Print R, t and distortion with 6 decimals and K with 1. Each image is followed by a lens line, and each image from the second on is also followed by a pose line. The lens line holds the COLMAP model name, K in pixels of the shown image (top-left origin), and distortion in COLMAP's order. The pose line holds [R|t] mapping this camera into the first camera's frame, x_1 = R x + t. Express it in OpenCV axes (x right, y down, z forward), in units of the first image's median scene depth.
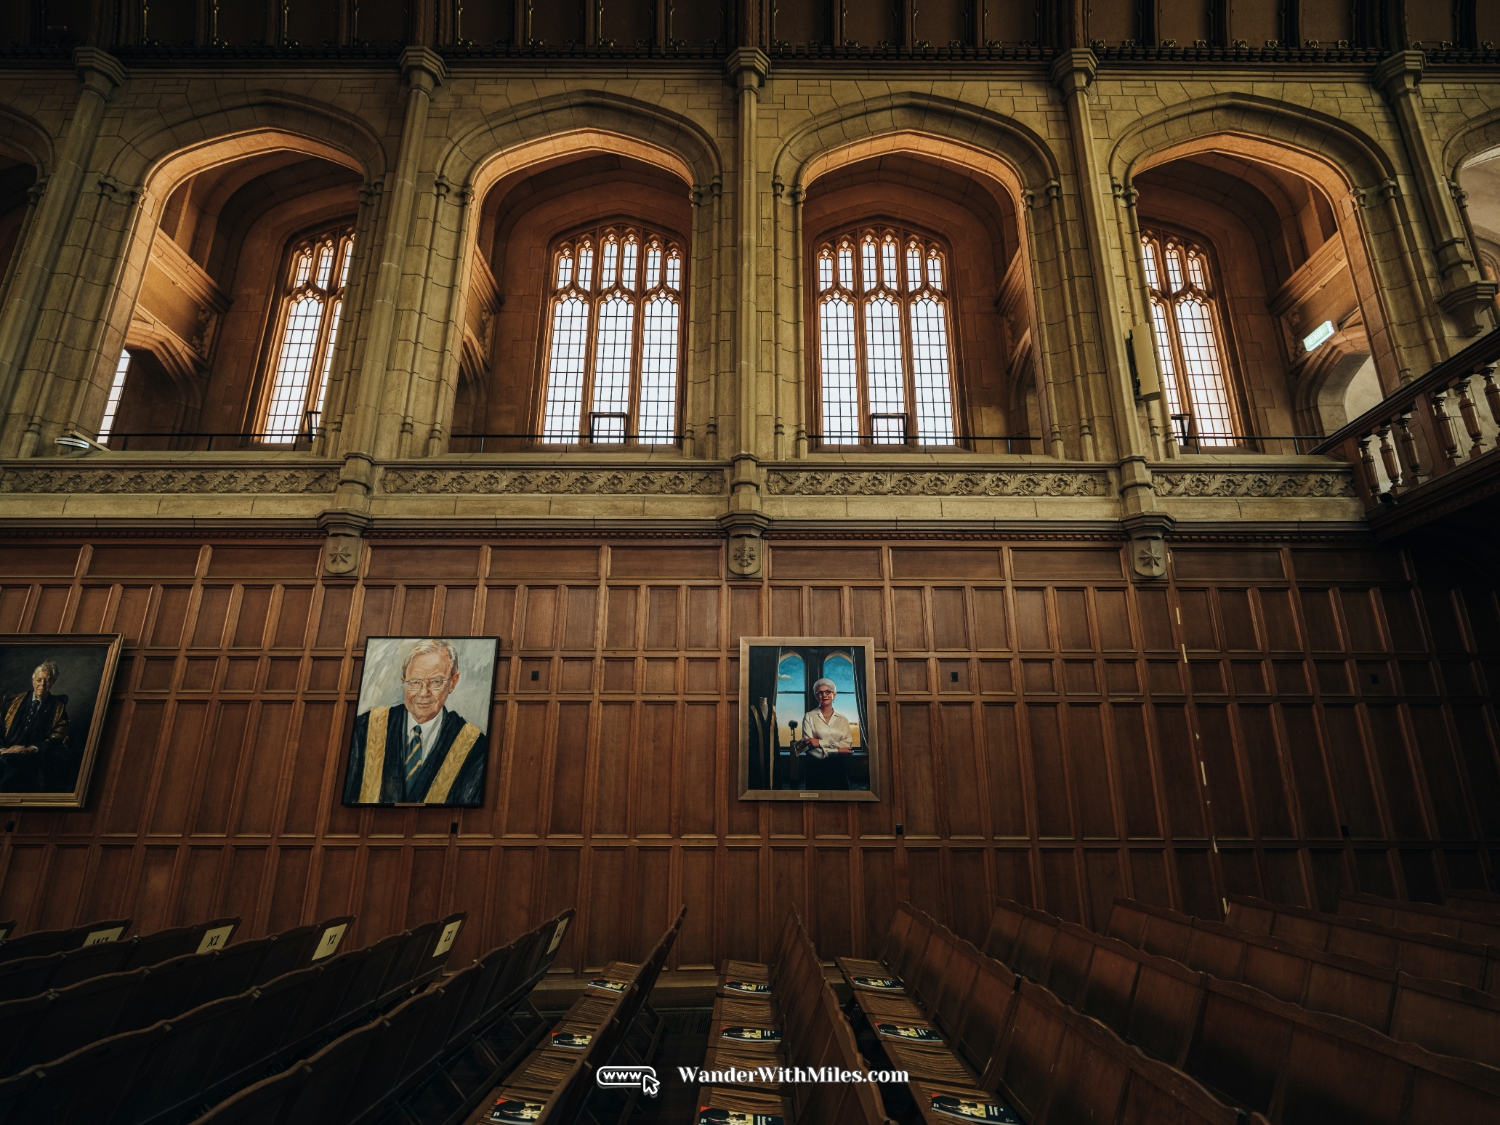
lens RADIAL K [[772.2, 0, 754.3], [0, 772.2, 554.8], [0, 0, 1]] dist [0.004106, -0.002430]
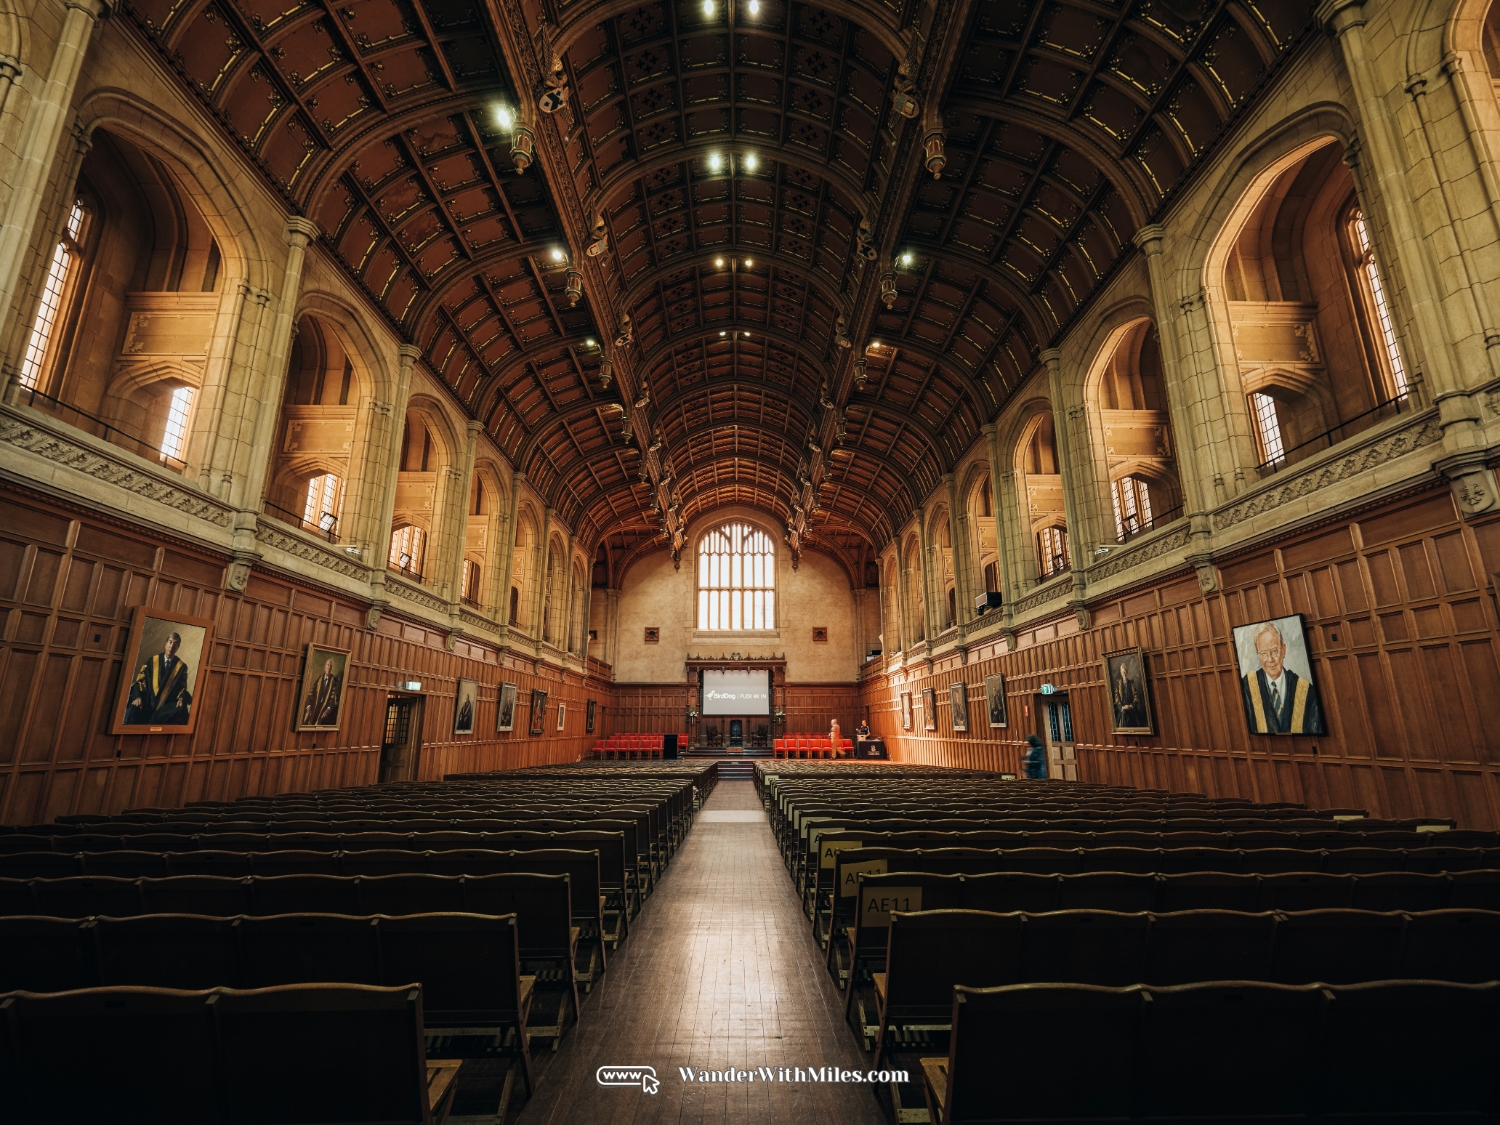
lens RADIAL K [[681.8, 0, 749.9], [0, 681.8, 560.5], [0, 0, 1]] dist [-0.000921, 0.002937]
pose [[0.019553, -0.243878, -0.969609, 0.820347], [0.299458, 0.926701, -0.227047, 0.002158], [0.953909, -0.285918, 0.091151, -0.010215]]
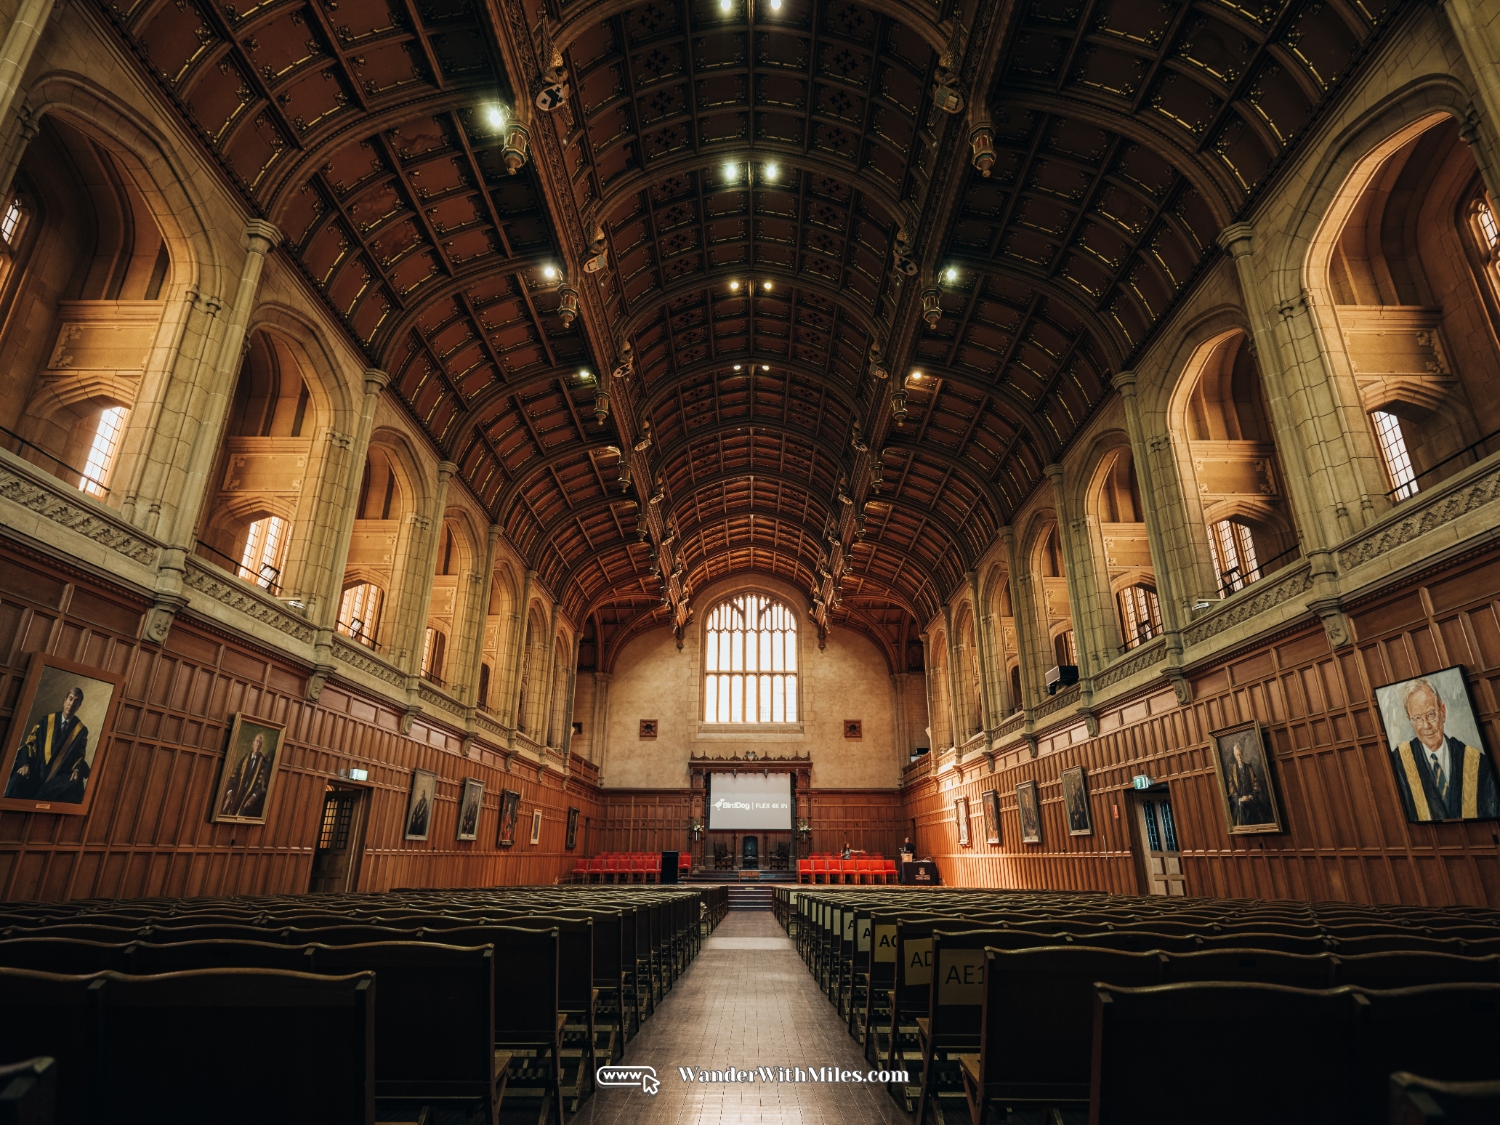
lens RADIAL K [[813.7, 0, 752.7], [0, 813.7, 557.6], [0, 0, 1]] dist [0.005728, -0.001243]
pose [[0.005418, -0.351276, -0.936256, 0.783893], [0.294170, 0.895402, -0.334246, 0.060672], [0.955738, -0.273608, 0.108186, -0.043568]]
